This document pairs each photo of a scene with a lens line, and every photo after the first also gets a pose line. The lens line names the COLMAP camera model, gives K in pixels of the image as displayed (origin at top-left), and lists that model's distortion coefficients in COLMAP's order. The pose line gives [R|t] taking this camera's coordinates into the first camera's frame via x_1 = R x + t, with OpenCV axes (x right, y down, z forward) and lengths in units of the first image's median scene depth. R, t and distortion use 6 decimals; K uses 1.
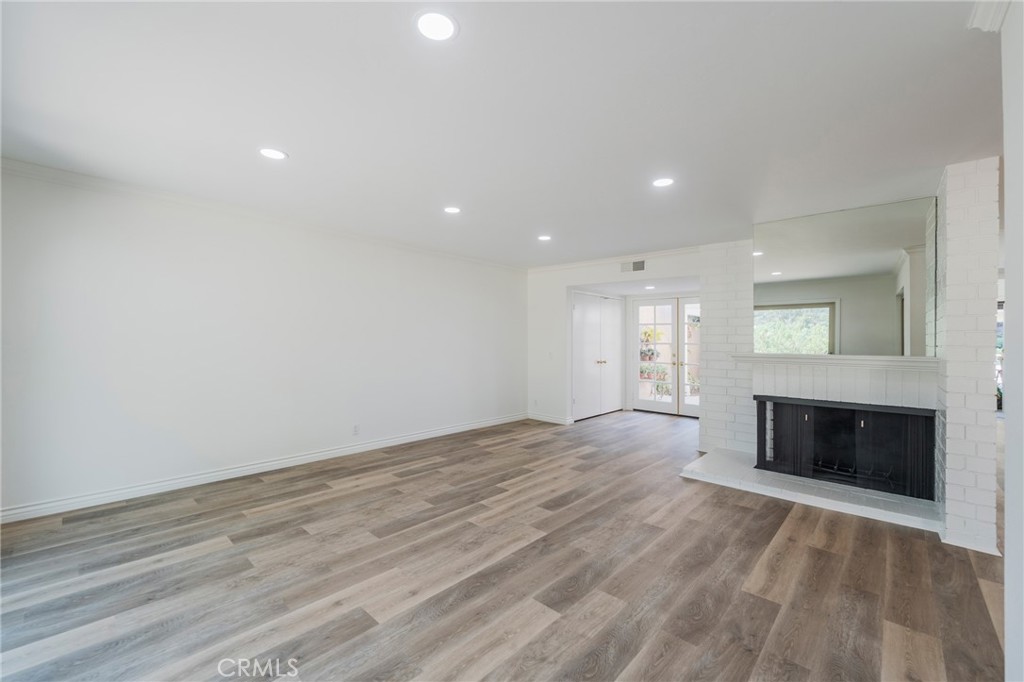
lens RADIAL K [[417.1, 0, 516.5], [0, 417.1, 339.9], [0, 0, 1]] dist [-0.000501, -0.000213]
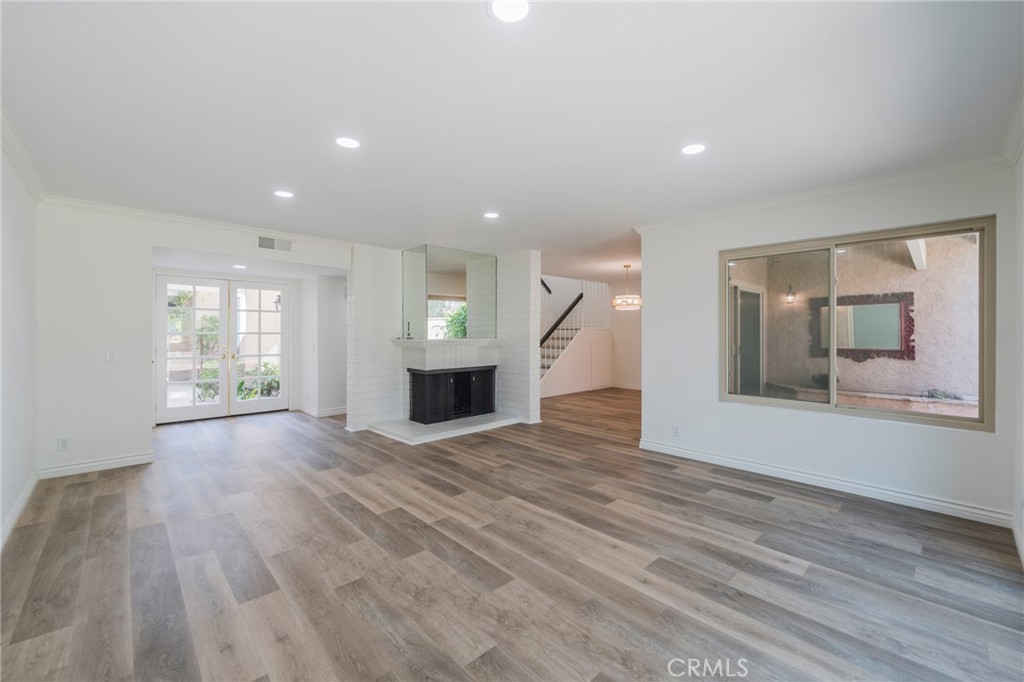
lens RADIAL K [[417.1, 0, 509.8], [0, 417.1, 336.5], [0, 0, 1]] dist [-0.000501, -0.000213]
pose [[0.073186, -0.020178, 0.997114, -0.952584], [-0.003023, 0.999786, 0.020454, -0.008684], [-0.997314, -0.004511, 0.073110, 0.805265]]
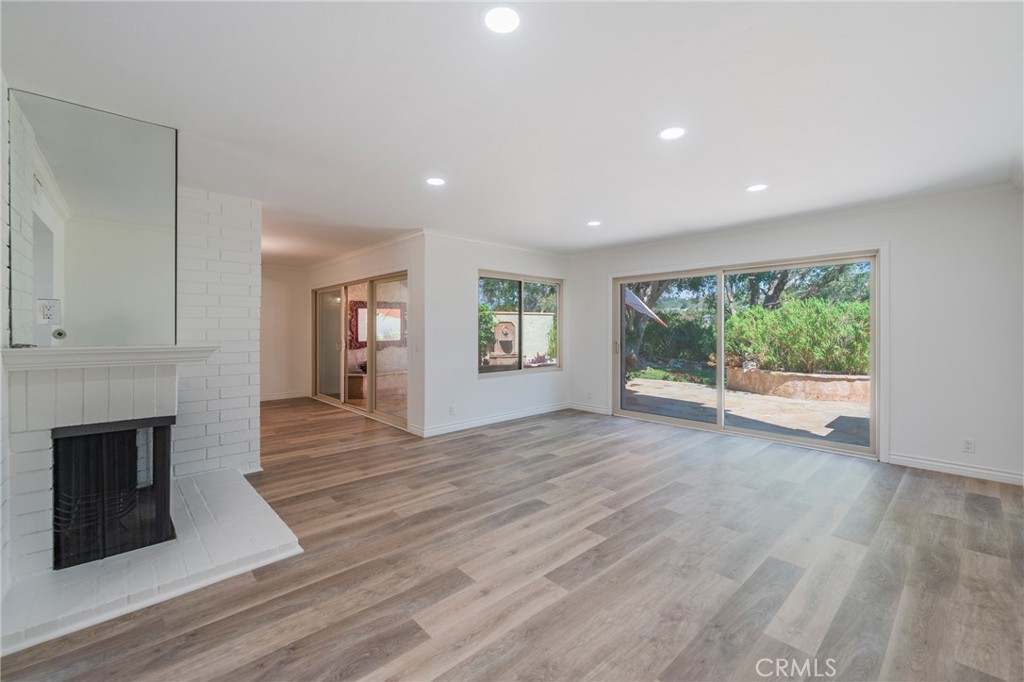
lens RADIAL K [[417.1, 0, 525.3], [0, 417.1, 321.3], [0, 0, 1]] dist [-0.000501, -0.000213]
pose [[-0.996998, -0.007707, 0.077036, 0.038215], [-0.009402, 0.999721, -0.021661, 0.007773], [-0.076848, -0.022320, -0.996793, 1.982567]]
